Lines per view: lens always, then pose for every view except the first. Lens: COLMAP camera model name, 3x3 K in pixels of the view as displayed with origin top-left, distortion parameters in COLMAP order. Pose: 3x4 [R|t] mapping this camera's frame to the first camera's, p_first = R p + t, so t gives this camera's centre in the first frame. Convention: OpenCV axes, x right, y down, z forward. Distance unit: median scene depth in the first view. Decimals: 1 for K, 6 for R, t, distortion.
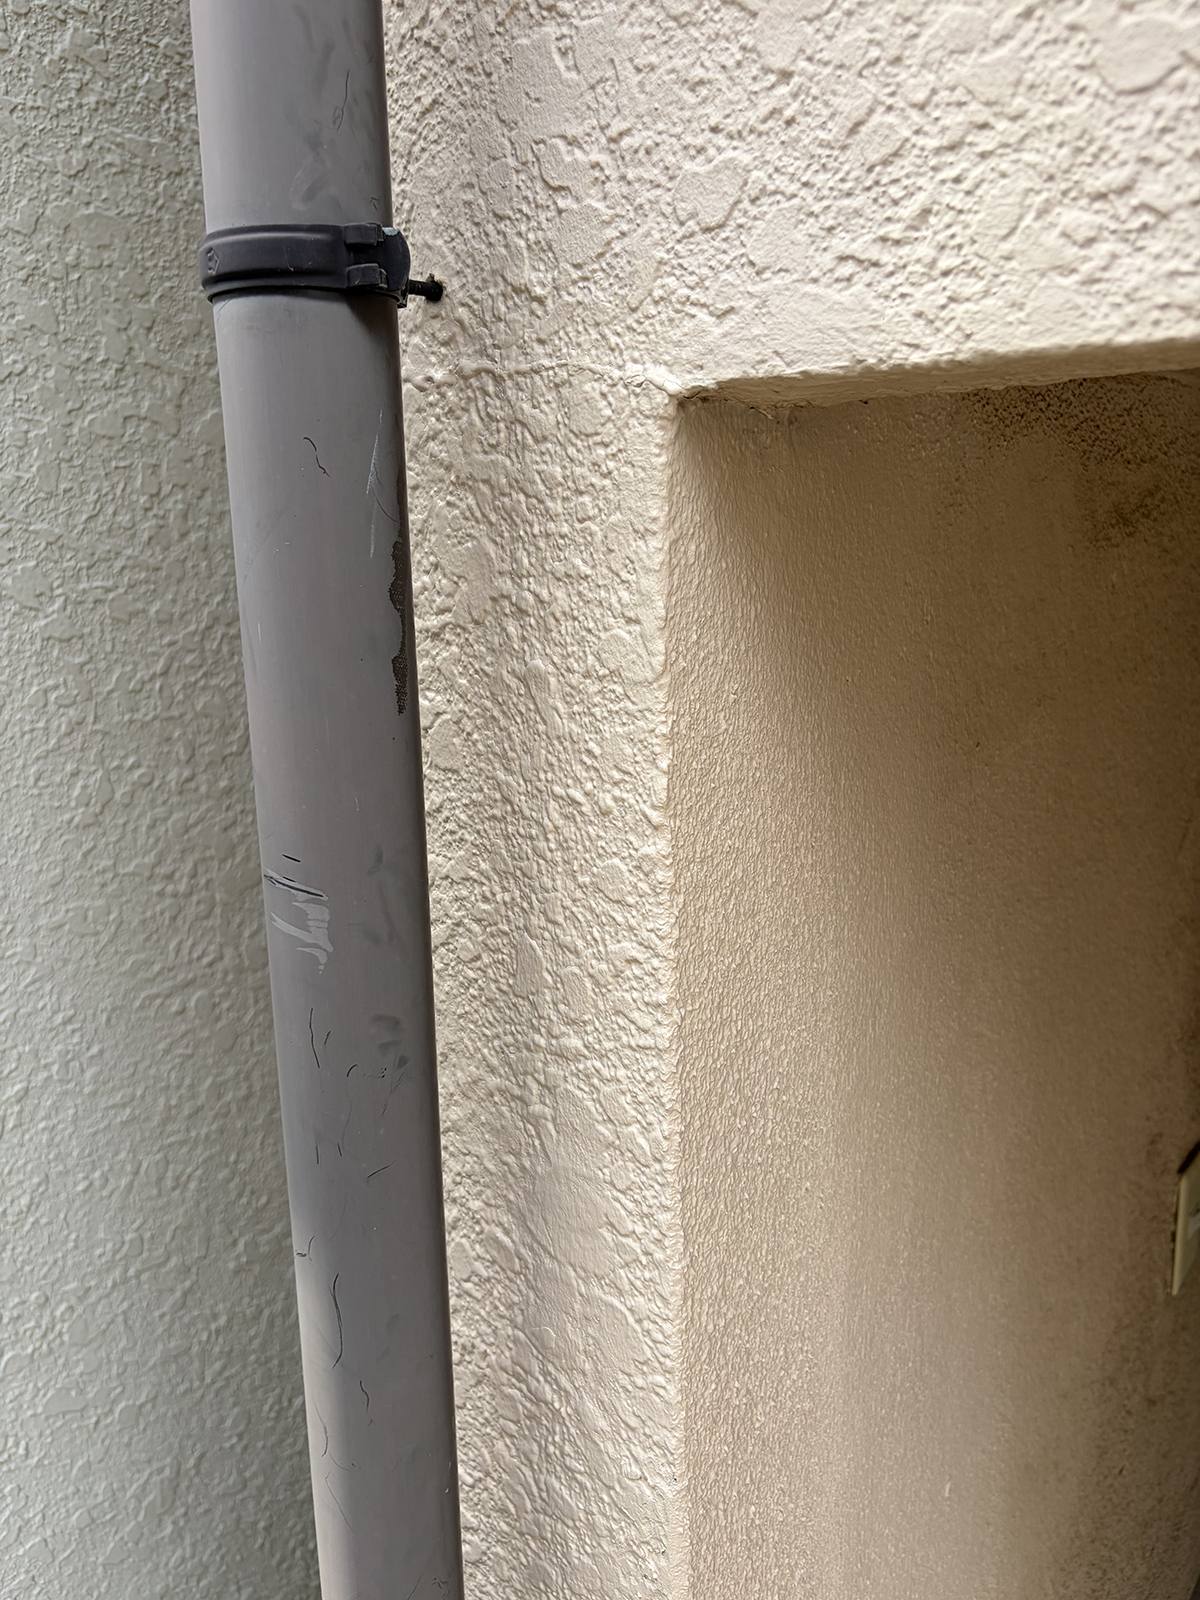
lens RADIAL K [[1233.2, 0, 592.1], [0, 1233.2, 790.9], [0, 0, 1]] dist [0.032310, -0.039305]
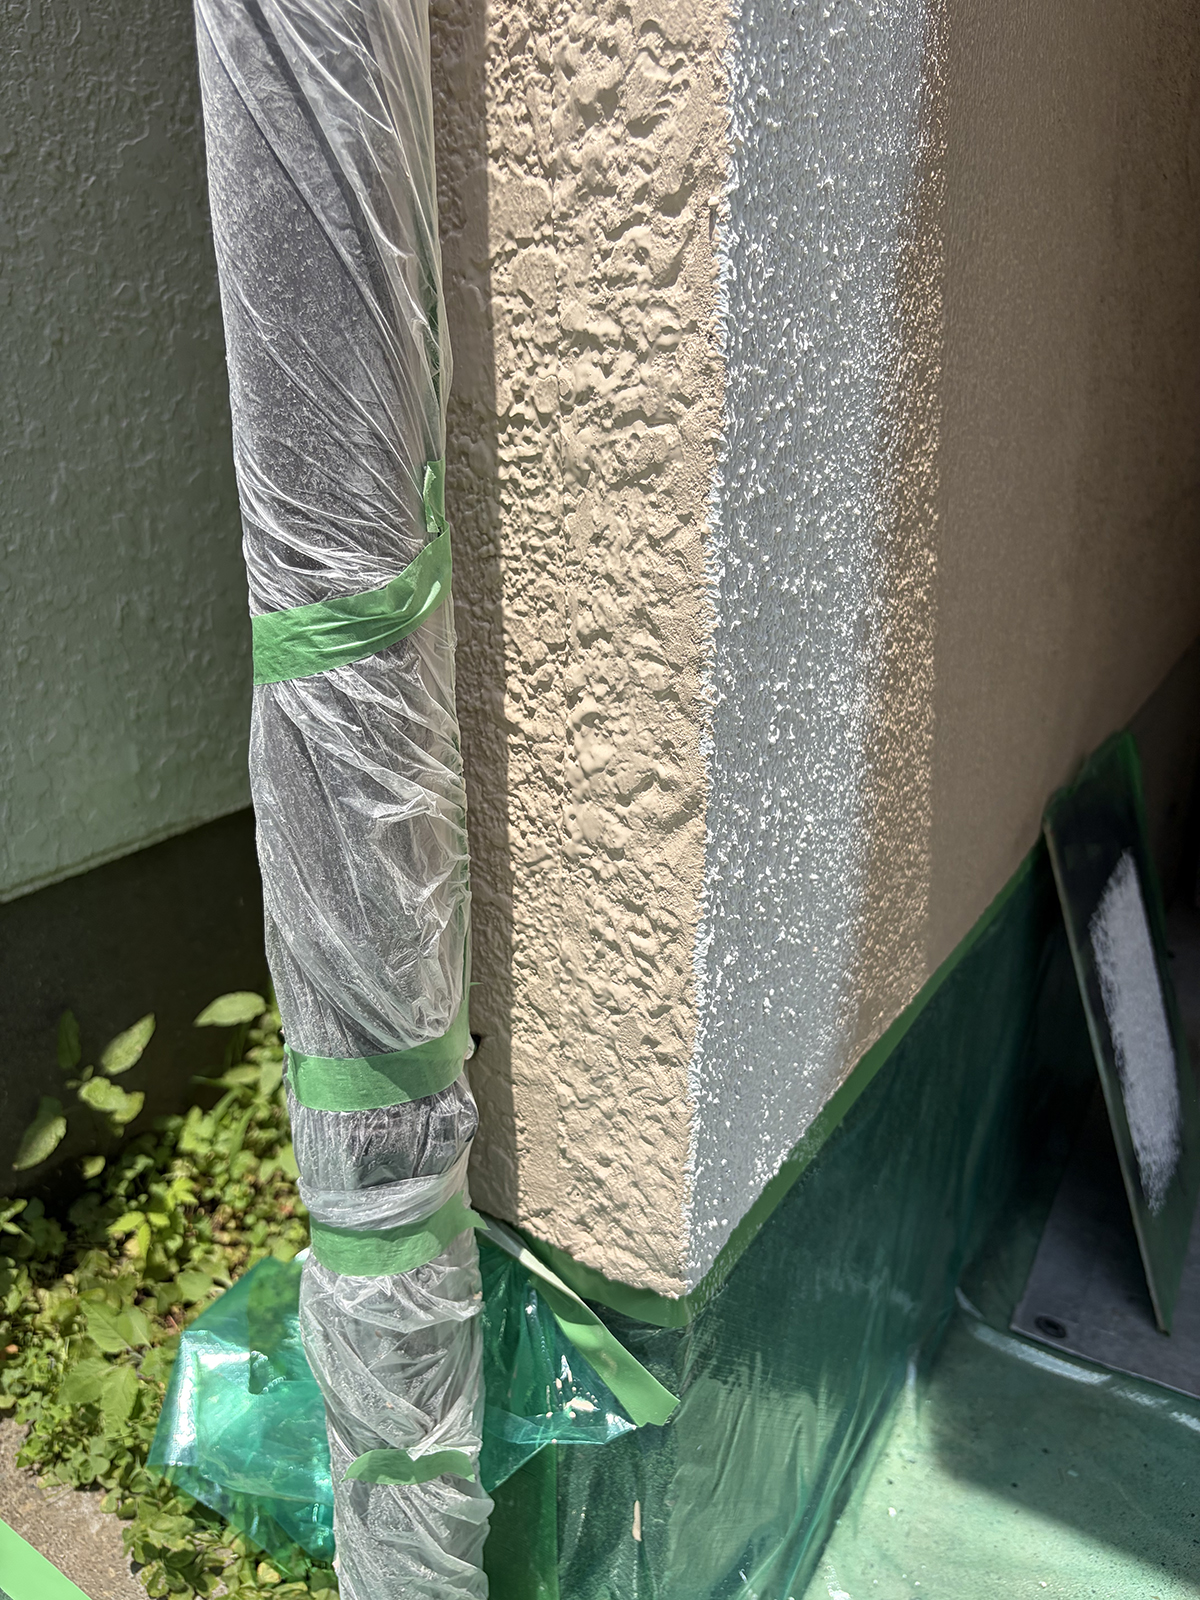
lens RADIAL K [[1233.2, 0, 585.0], [0, 1233.2, 806.9], [0, 0, 1]] dist [0.032310, -0.039305]
pose [[0.993993, -0.026088, 0.106293, -0.071199], [0.011251, 0.990387, 0.137864, 1.691435], [-0.108867, -0.135840, 0.984731, 0.422218]]
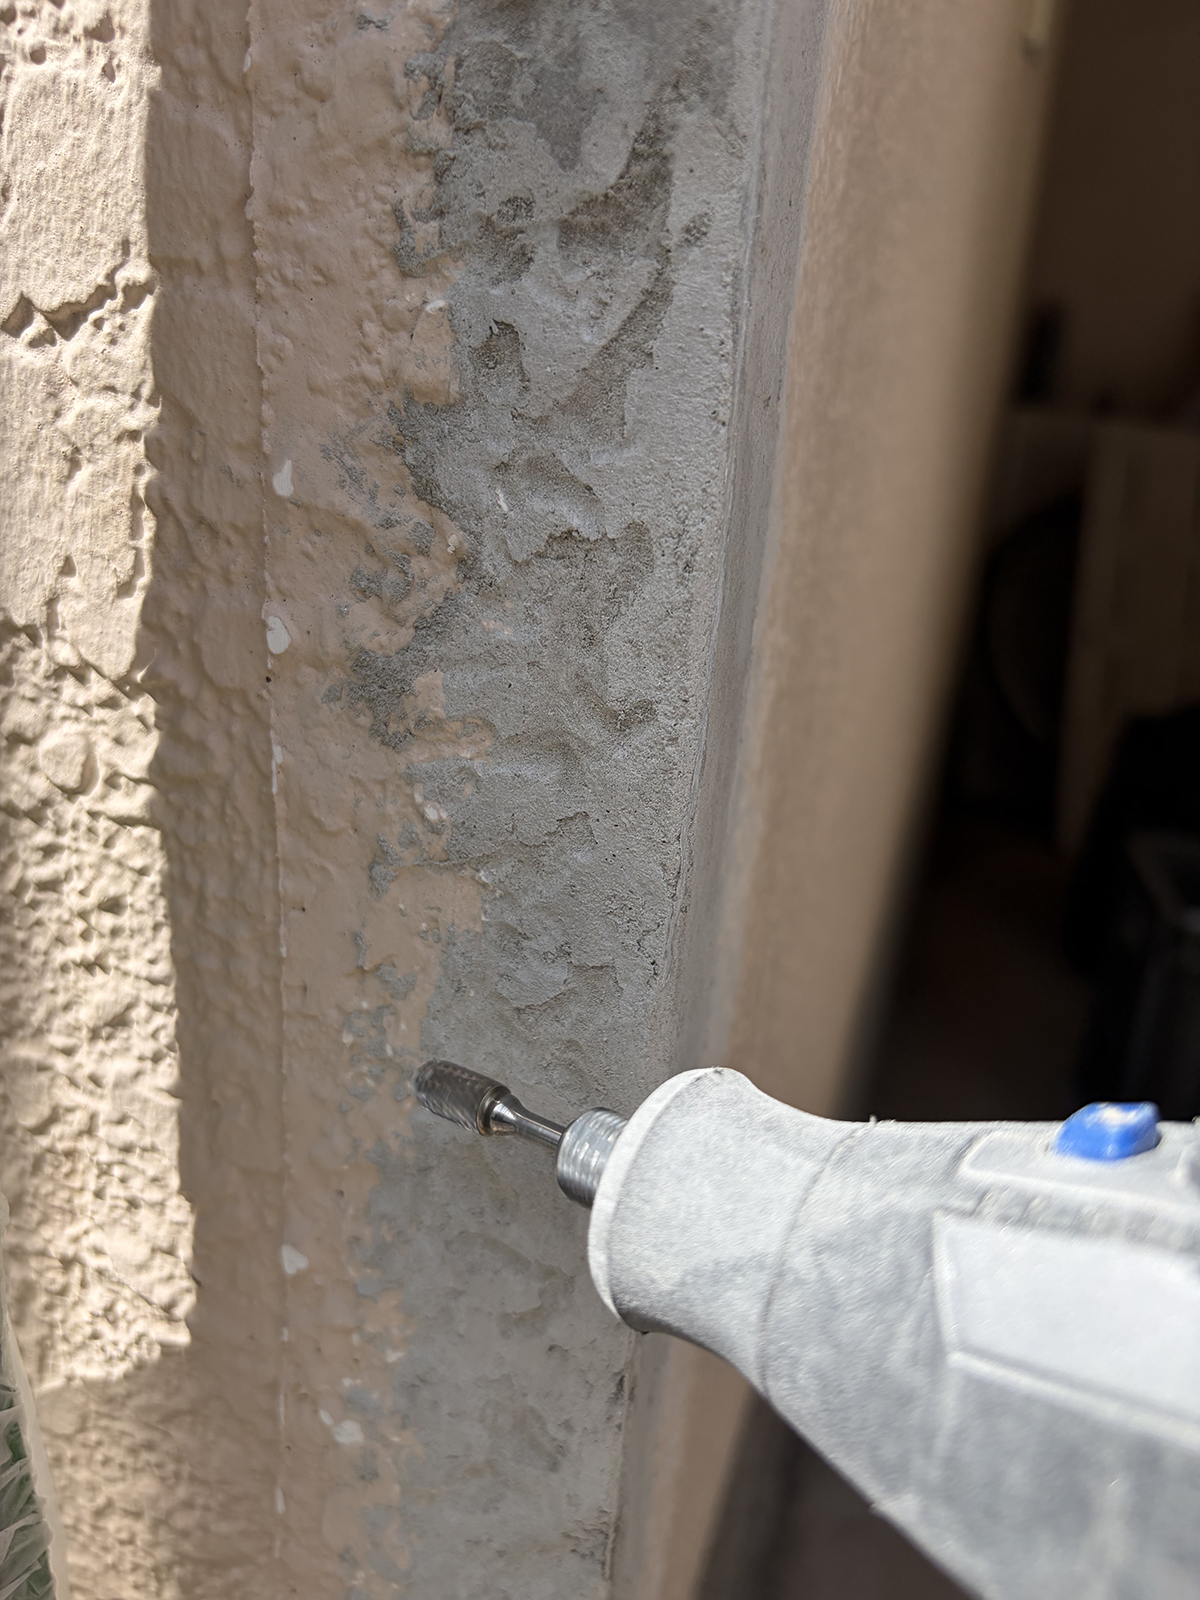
lens RADIAL K [[1233.2, 0, 604.5], [0, 1233.2, 793.1], [0, 0, 1]] dist [0.032310, -0.039305]
pose [[0.924611, -0.030408, 0.379696, -0.040261], [-0.005447, 0.995651, 0.093001, 1.555597], [-0.380873, -0.088058, 0.920425, 0.877637]]
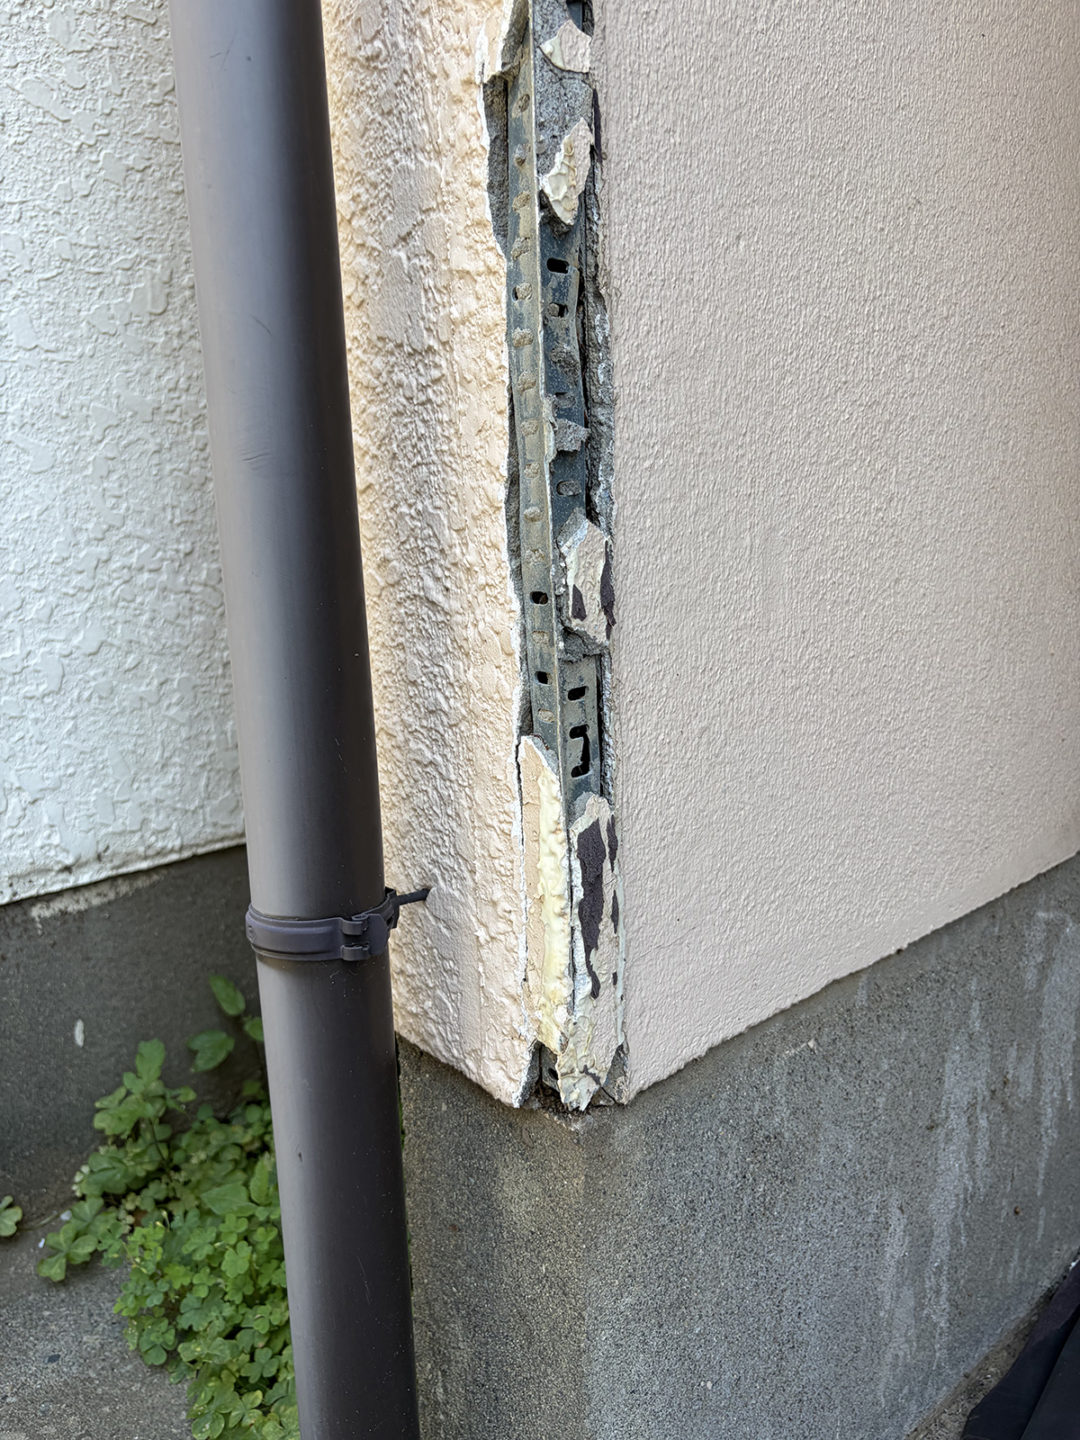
lens RADIAL K [[1109.9, 0, 530.9], [0, 1109.9, 733.5], [0, 0, 1]] dist [0.032310, -0.039305]
pose [[0.985696, 0.007233, -0.168380, 0.202044], [-0.010569, 0.999765, -0.018928, 1.874304], [0.168204, 0.020437, 0.985540, 0.373497]]
